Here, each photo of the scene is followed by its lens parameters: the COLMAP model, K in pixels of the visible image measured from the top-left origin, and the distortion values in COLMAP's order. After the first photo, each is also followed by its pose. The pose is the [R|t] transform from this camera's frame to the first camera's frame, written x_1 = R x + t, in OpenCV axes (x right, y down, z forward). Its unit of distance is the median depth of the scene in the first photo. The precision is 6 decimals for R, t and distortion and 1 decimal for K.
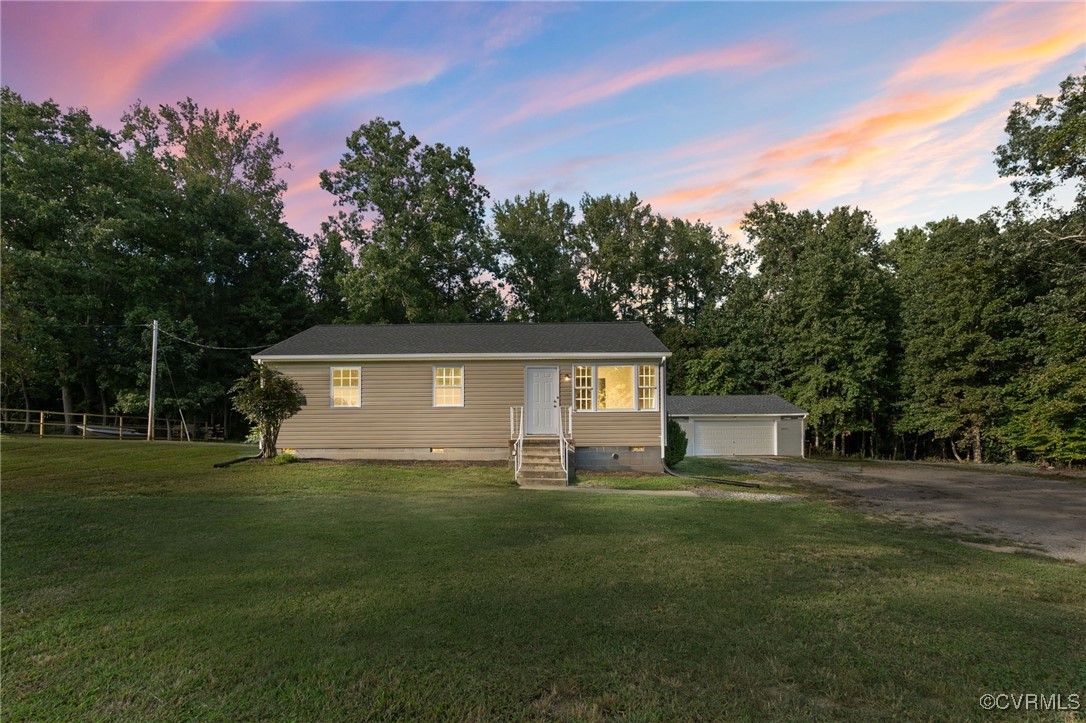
lens RADIAL K [[517.5, 0, 506.6], [0, 517.5, 401.7], [0, 0, 1]] dist [-0.002099, -0.000016]
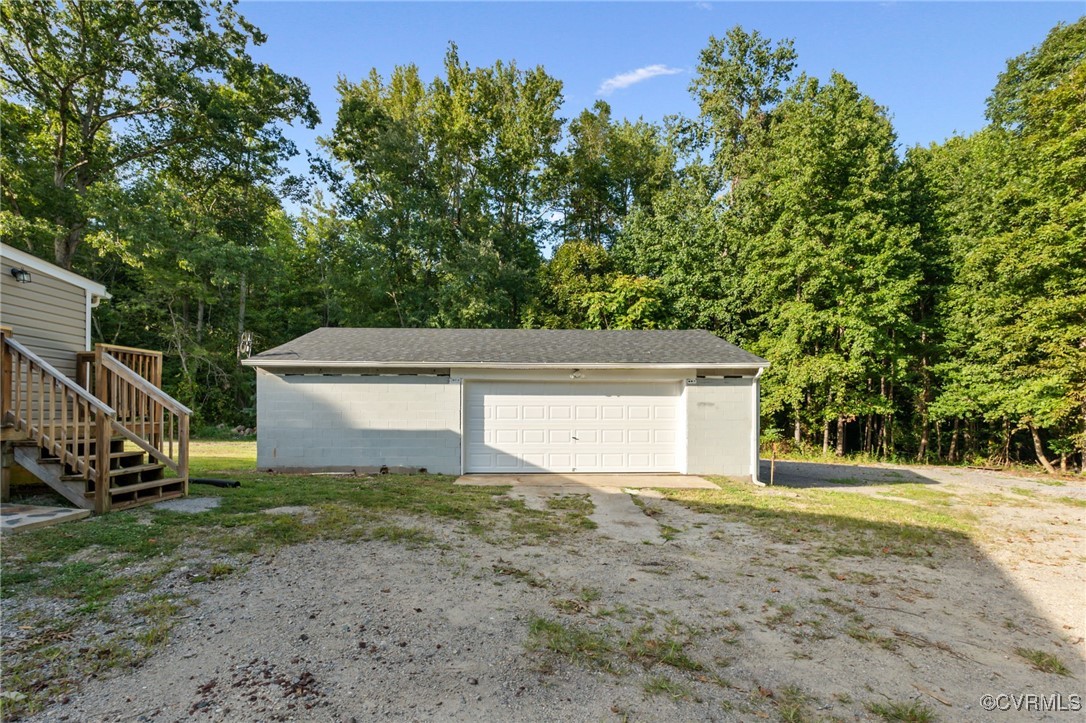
lens RADIAL K [[551.2, 0, 477.0], [0, 551.2, 391.6], [0, 0, 1]] dist [-0.003666, -0.001244]
pose [[0.999963, 0.006446, 0.005660, 0.244922], [-0.006572, 0.999724, 0.022576, 0.021466], [-0.005513, -0.022613, 0.999729, 0.397717]]
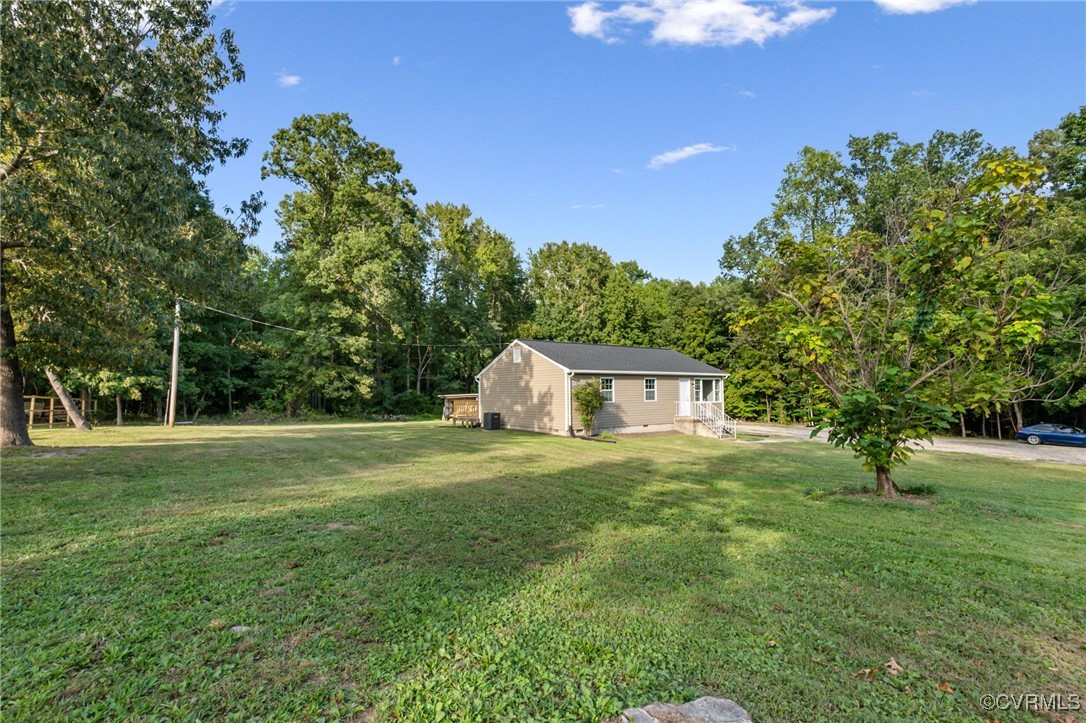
lens RADIAL K [[495.1, 0, 543.0], [0, 495.1, 361.5], [0, 0, 1]] dist [-0.009404, -0.000390]
pose [[0.799815, 0.031927, 0.599397, -0.466609], [-0.027216, 0.999486, -0.016922, -0.032694], [-0.599630, -0.002778, 0.800273, -0.044825]]
